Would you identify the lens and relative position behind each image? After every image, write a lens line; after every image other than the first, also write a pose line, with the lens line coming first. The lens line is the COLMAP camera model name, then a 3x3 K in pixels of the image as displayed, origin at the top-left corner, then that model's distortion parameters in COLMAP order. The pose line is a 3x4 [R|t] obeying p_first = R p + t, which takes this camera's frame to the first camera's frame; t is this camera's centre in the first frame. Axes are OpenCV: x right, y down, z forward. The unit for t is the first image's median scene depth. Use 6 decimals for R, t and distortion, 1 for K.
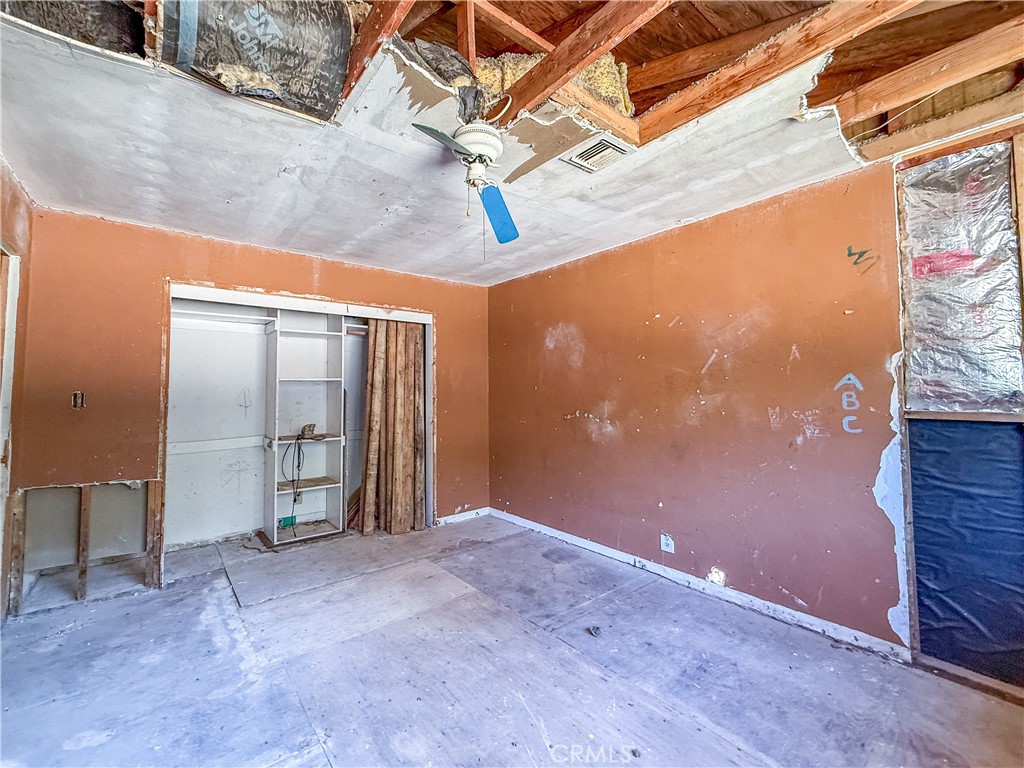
lens RADIAL K [[426.7, 0, 468.2], [0, 426.7, 373.2], [0, 0, 1]] dist [0.000678, 0.000054]
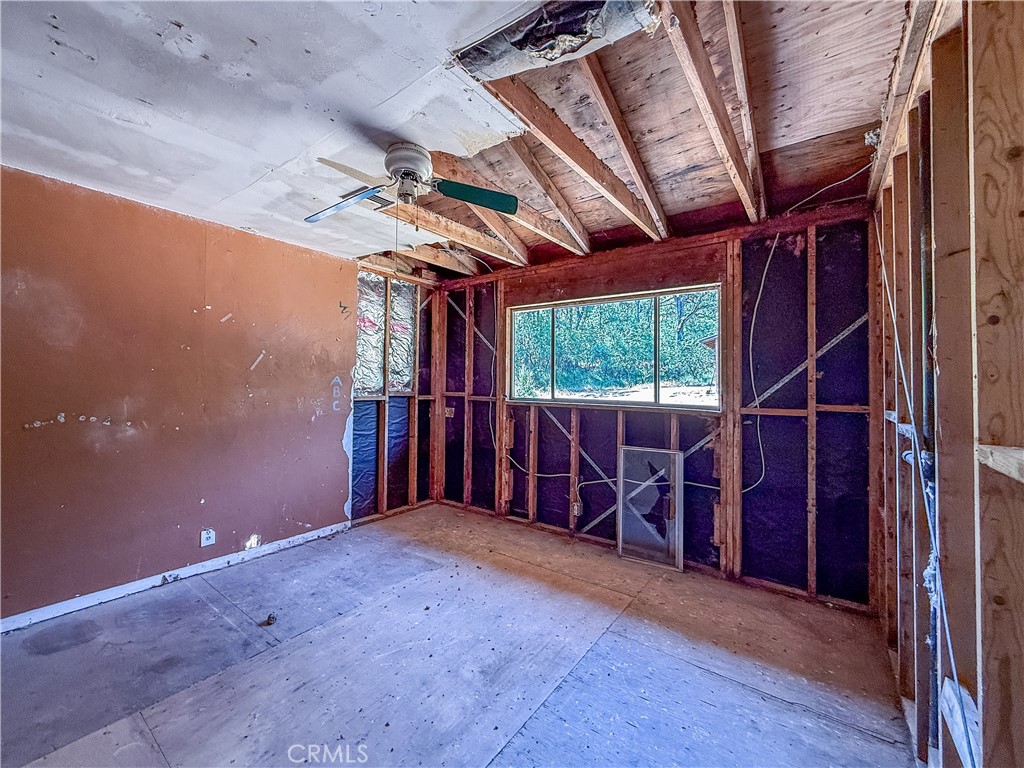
lens RADIAL K [[426.7, 0, 468.2], [0, 426.7, 373.2], [0, 0, 1]] dist [0.000678, 0.000054]
pose [[-0.248034, 0.018919, 0.968567, -0.744925], [-0.061386, 0.997493, -0.035204, 0.015292], [-0.966805, -0.068188, -0.246251, 0.770827]]
